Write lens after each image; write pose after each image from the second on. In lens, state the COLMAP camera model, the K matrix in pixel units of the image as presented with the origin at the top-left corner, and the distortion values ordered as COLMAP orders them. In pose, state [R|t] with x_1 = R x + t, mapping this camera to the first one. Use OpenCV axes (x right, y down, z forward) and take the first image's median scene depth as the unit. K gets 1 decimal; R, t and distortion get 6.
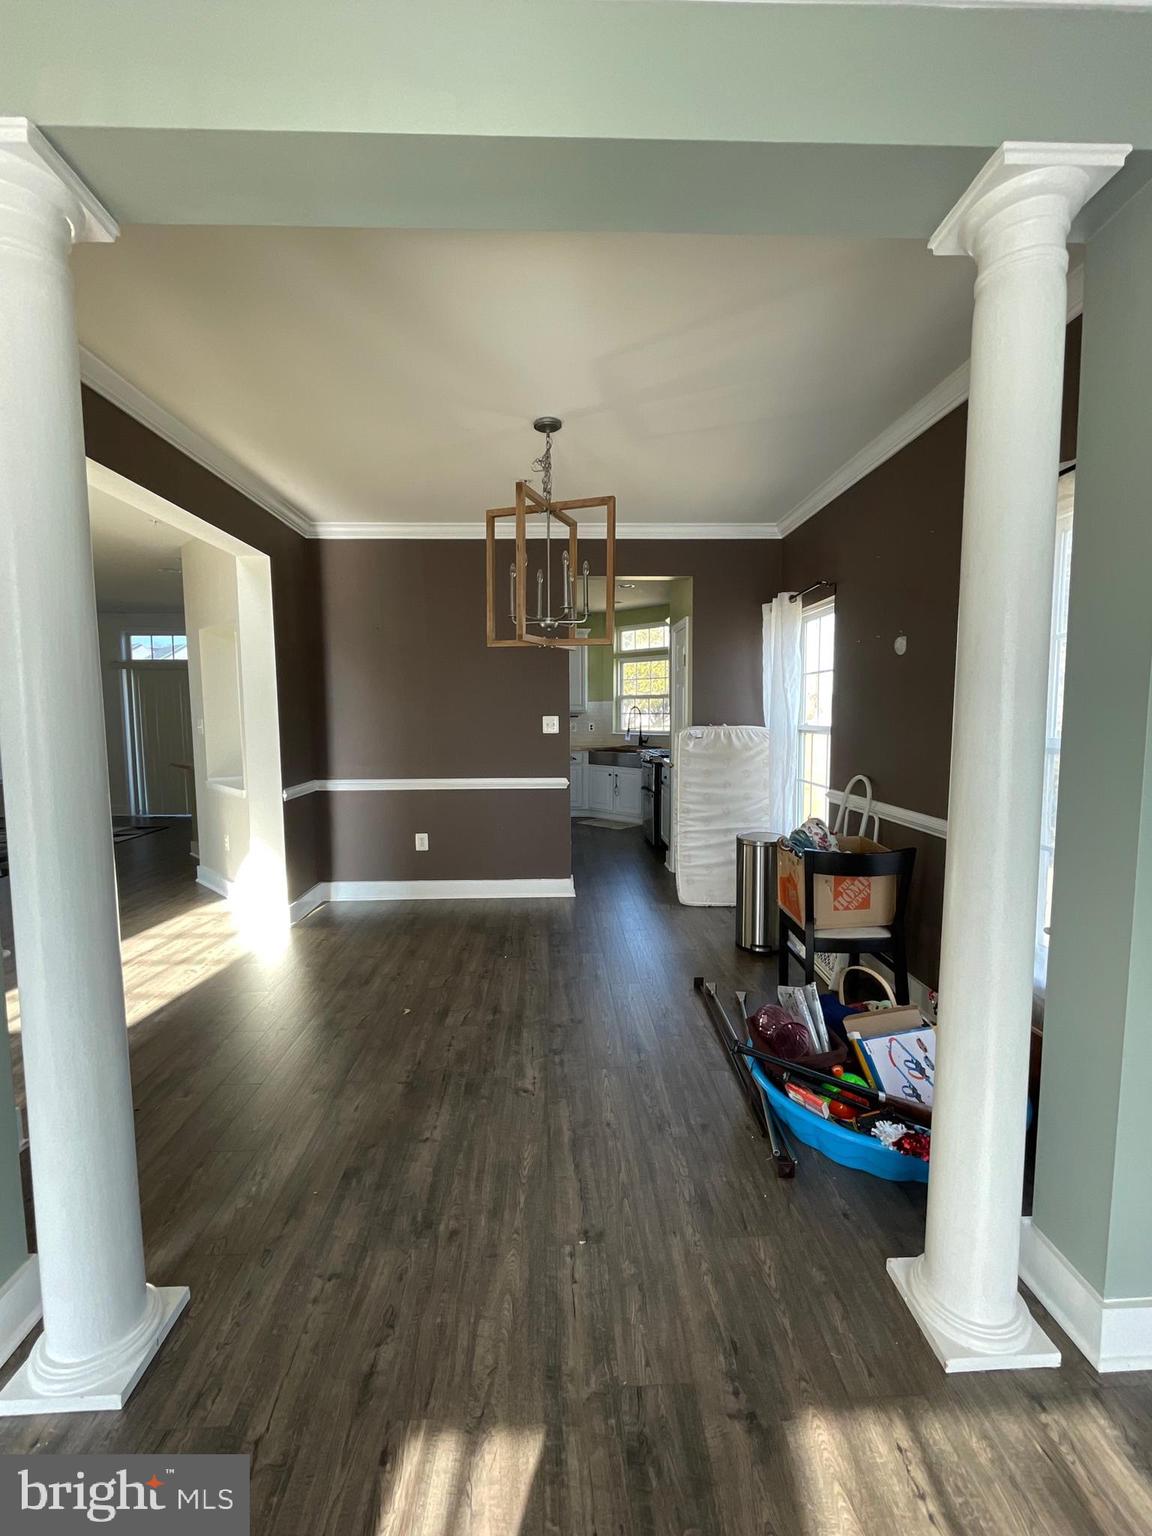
lens RADIAL K [[635.5, 0, 576.0], [0, 635.5, 768.0], [0, 0, 1]] dist [-0.000931, -0.000575]
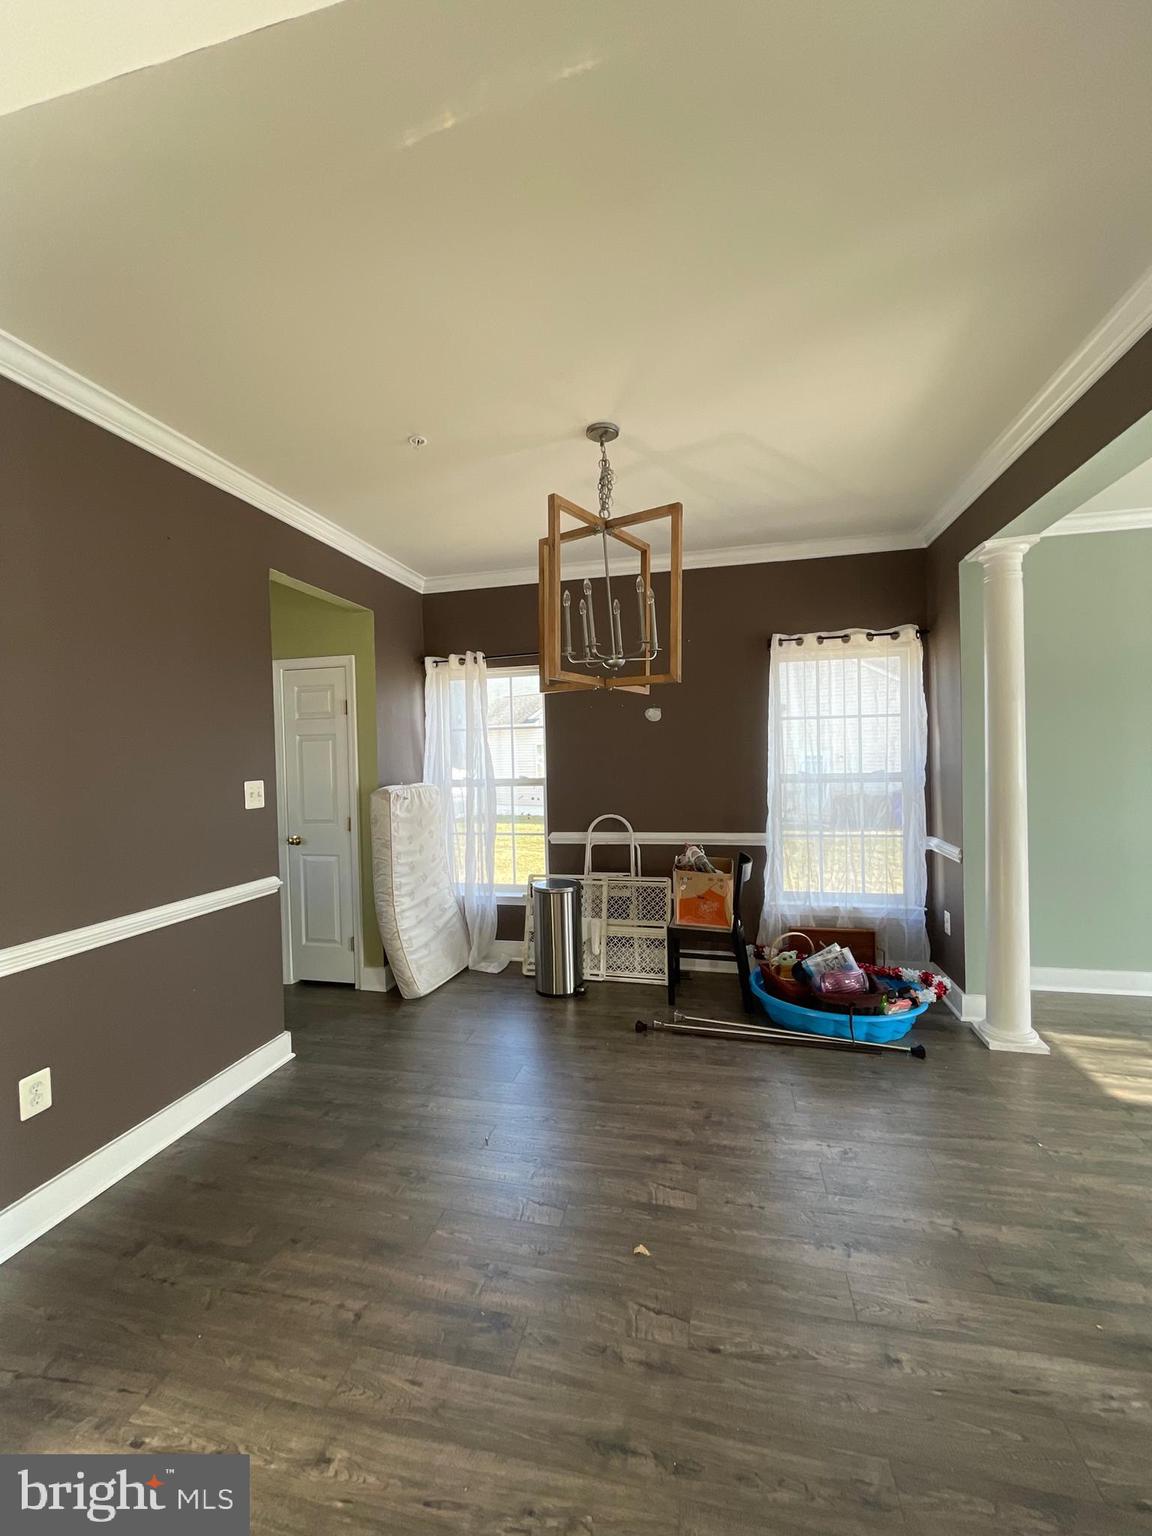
lens RADIAL K [[617.3, 0, 576.0], [0, 617.3, 768.0], [0, 0, 1]] dist [0.001940, -0.000056]
pose [[0.266859, -0.018744, 0.963553, -0.863035], [0.105689, 0.994350, -0.009928, -0.087899], [-0.957923, 0.104487, 0.267332, 0.856396]]
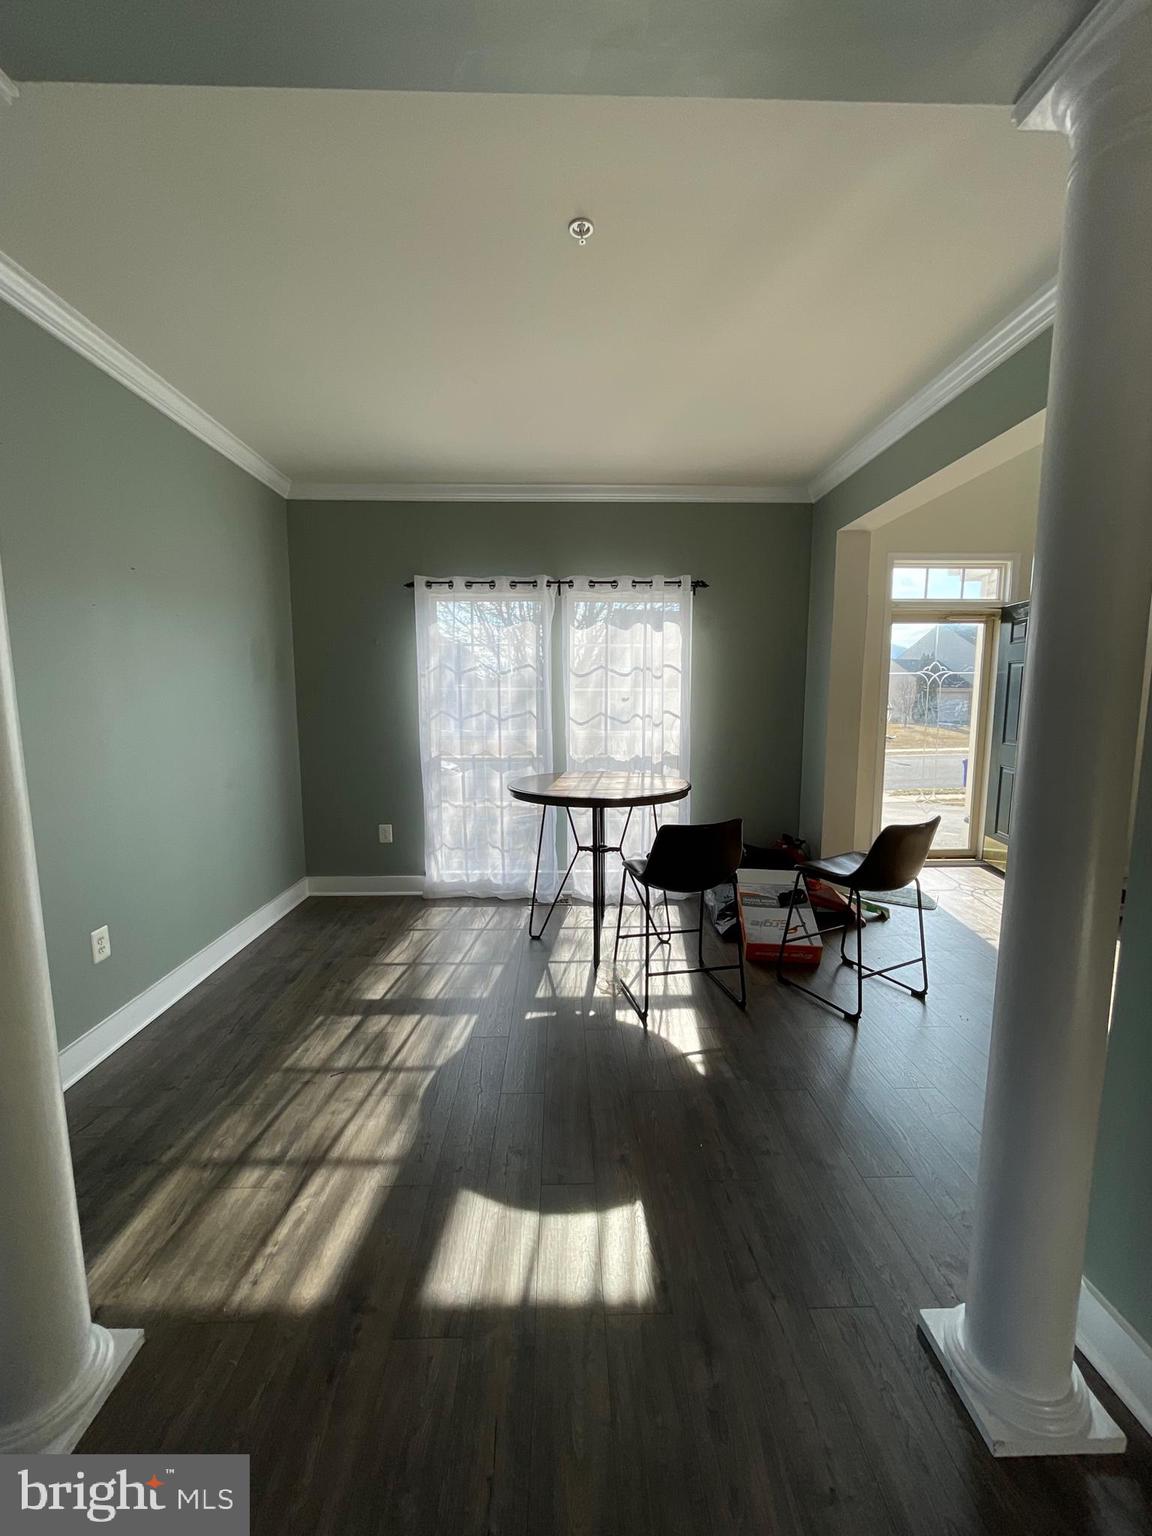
lens RADIAL K [[617.3, 0, 576.0], [0, 617.3, 768.0], [0, 0, 1]] dist [0.001940, -0.000056]
pose [[-0.999905, 0.006142, 0.012338, -0.060165], [0.008526, 0.979025, 0.203560, -0.069379], [-0.010829, 0.203646, -0.978985, 0.802247]]
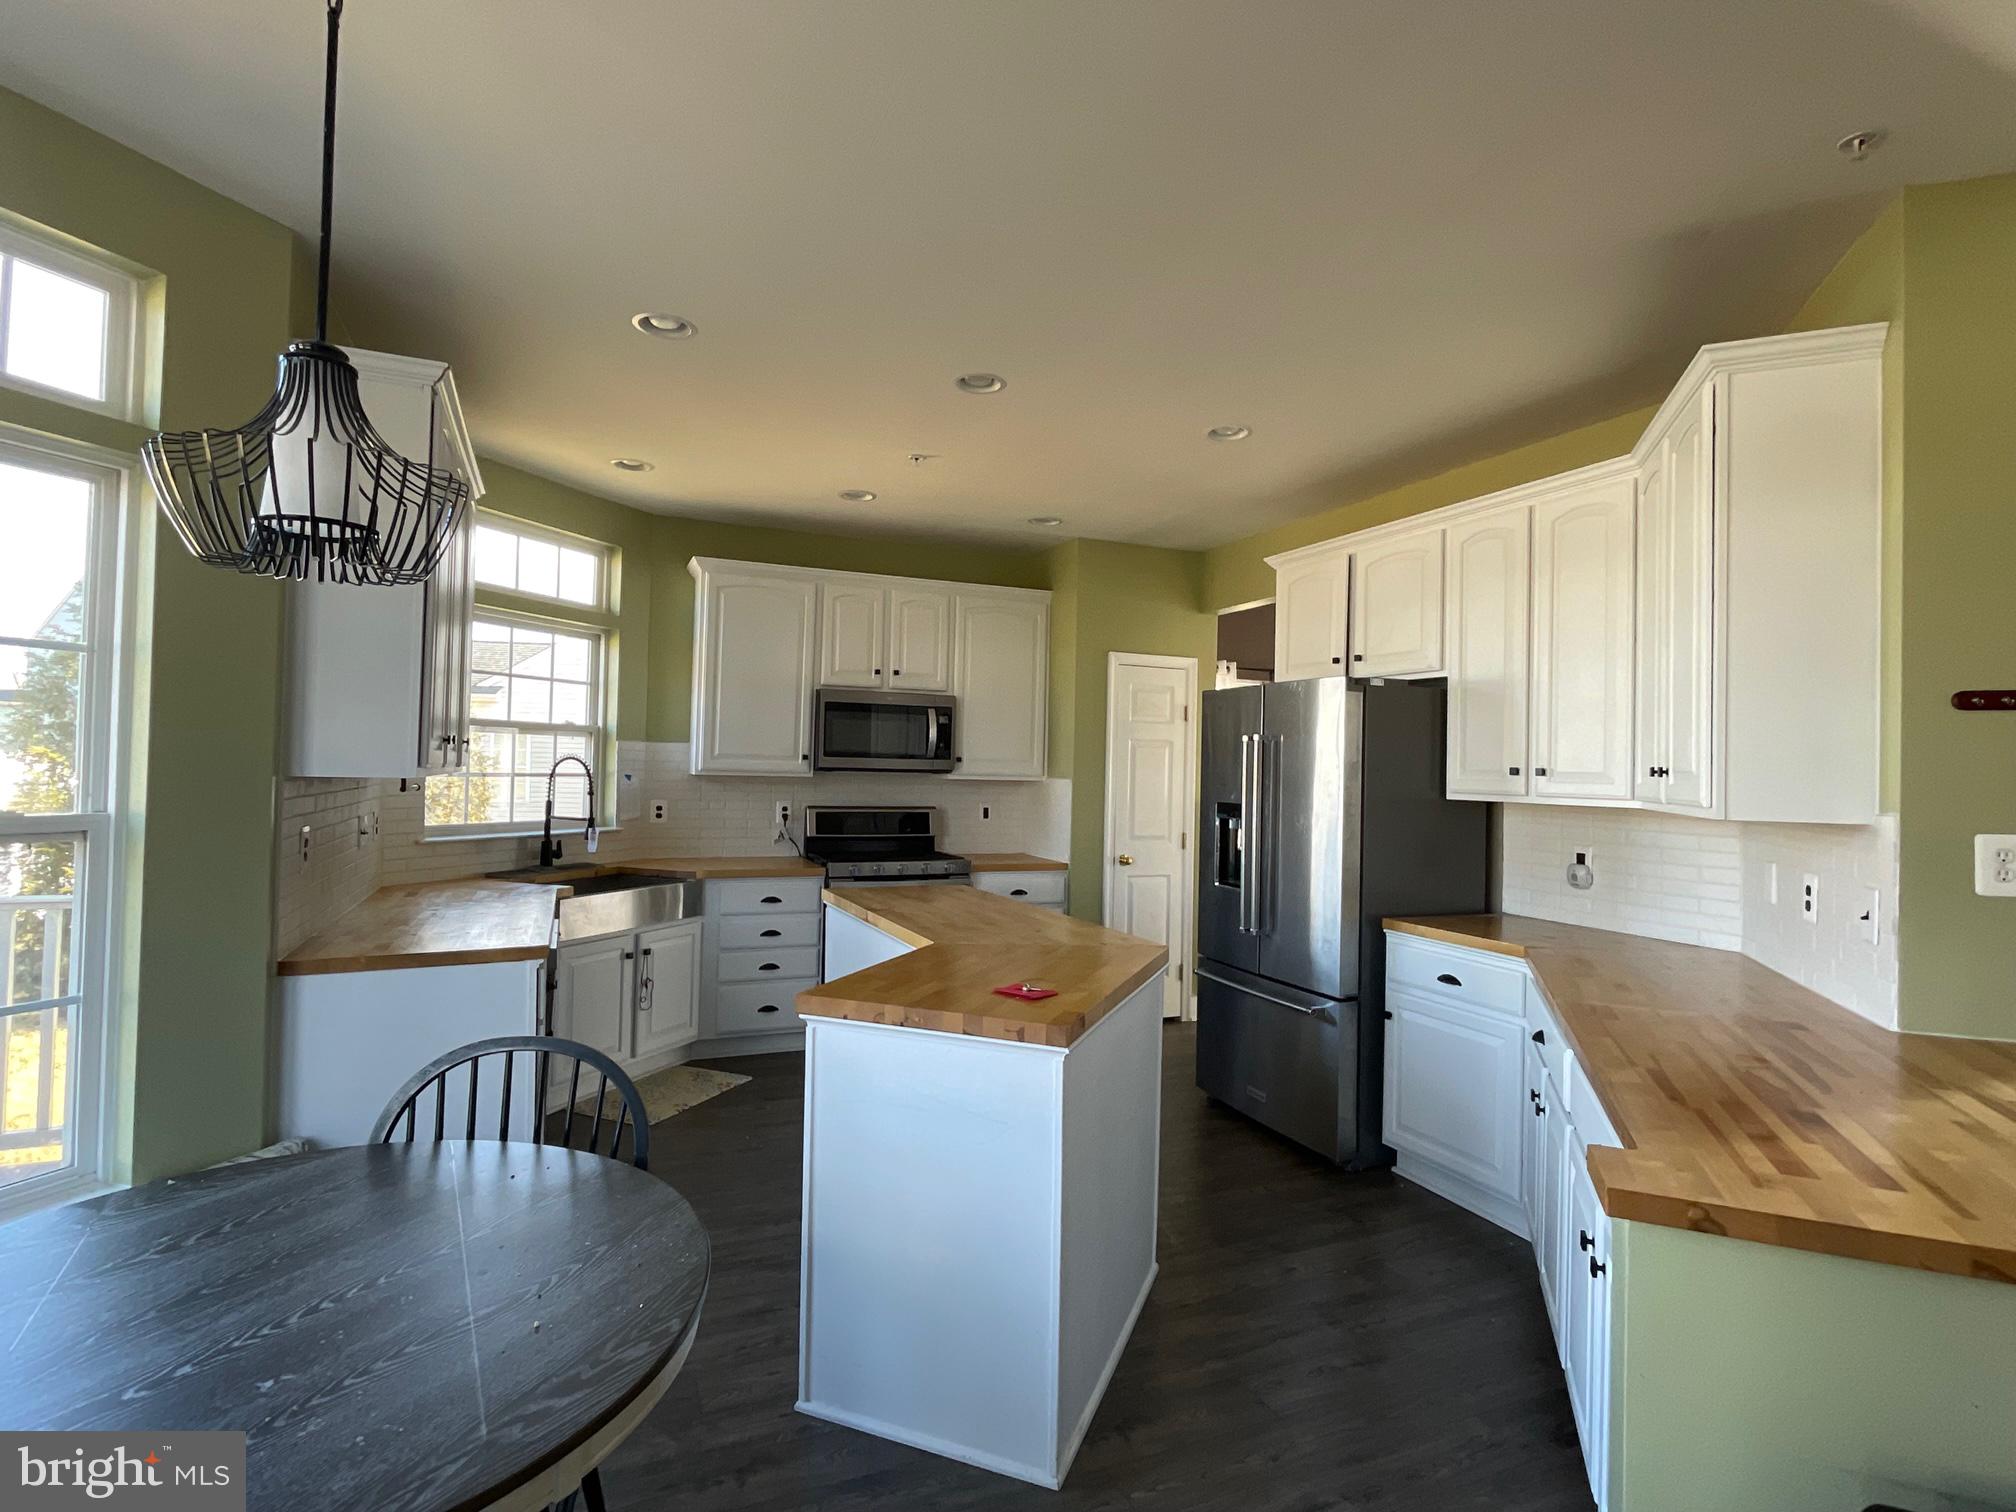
lens RADIAL K [[995.9, 0, 1008.0], [0, 995.9, 756.0], [0, 0, 1]] dist [-0.000690, -0.000198]
pose [[-0.365766, 0.011099, 0.930640, -1.400699], [0.058778, 0.998208, 0.011196, -0.235324], [-0.928849, 0.058796, -0.365763, 2.644393]]
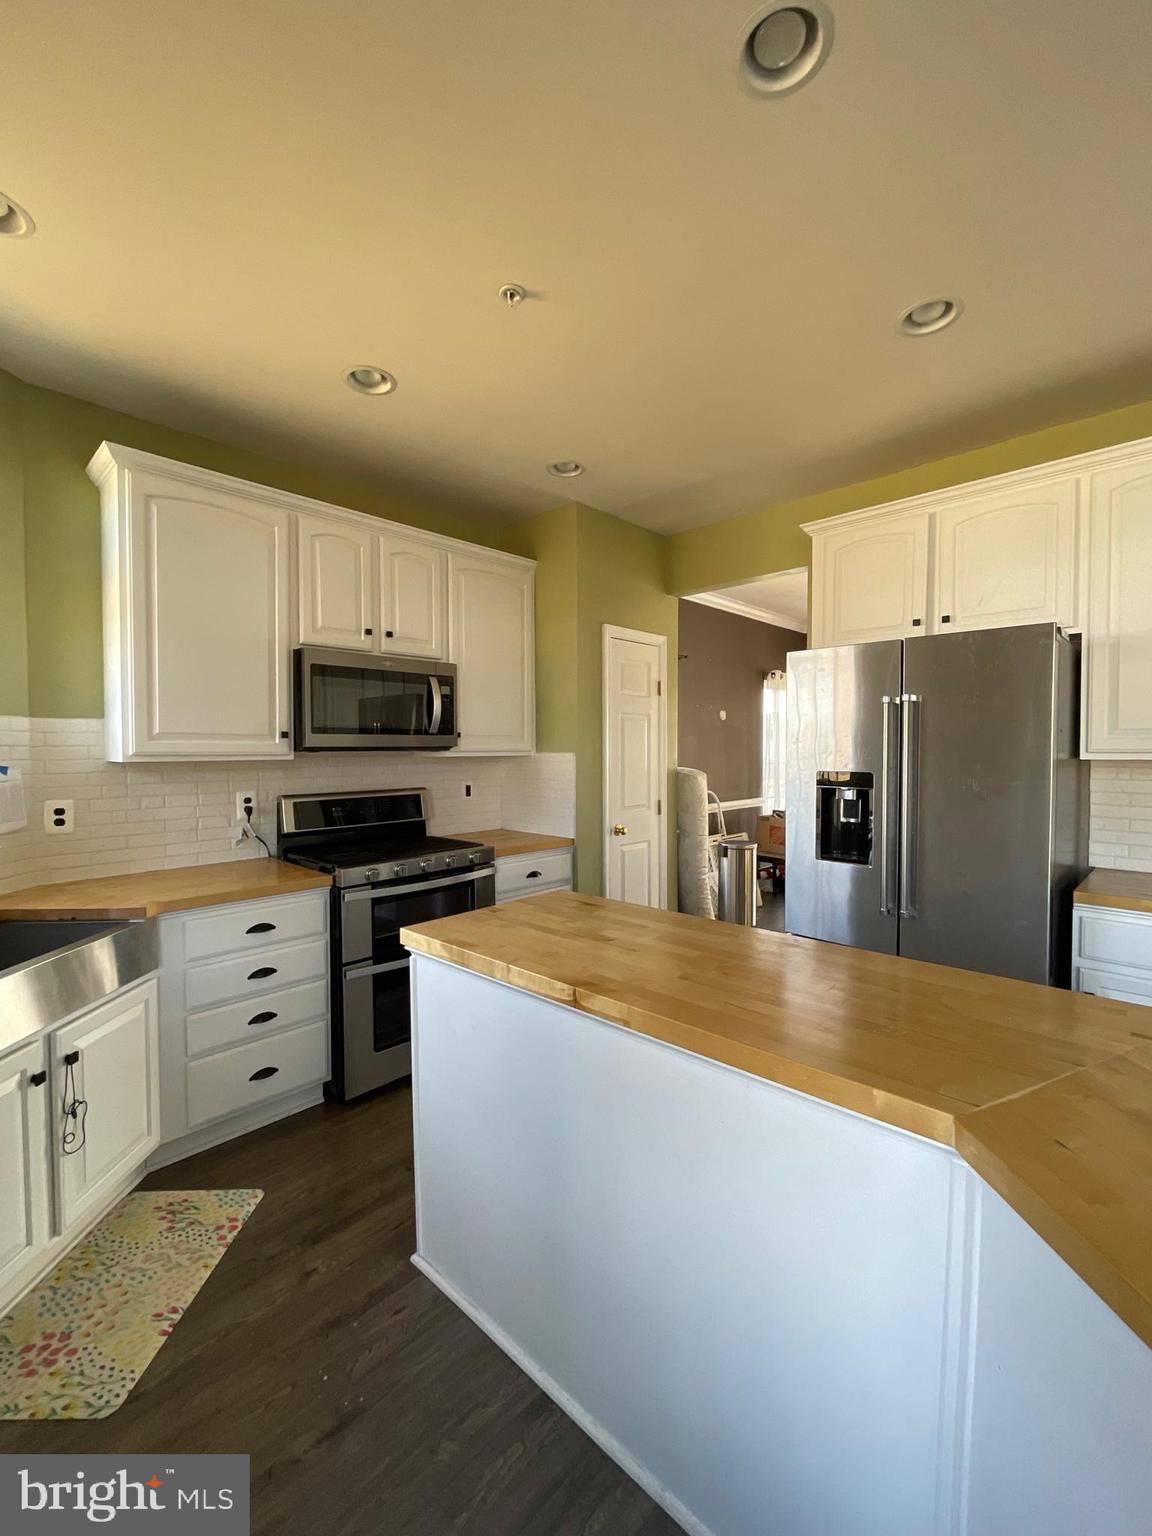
lens RADIAL K [[635.5, 0, 576.0], [0, 635.5, 768.0], [0, 0, 1]] dist [-0.000931, -0.000575]
pose [[-0.697432, -0.010354, 0.716576, -0.571914], [0.071581, 0.993889, 0.084030, -0.234012], [-0.713067, 0.109898, -0.692429, 2.660986]]
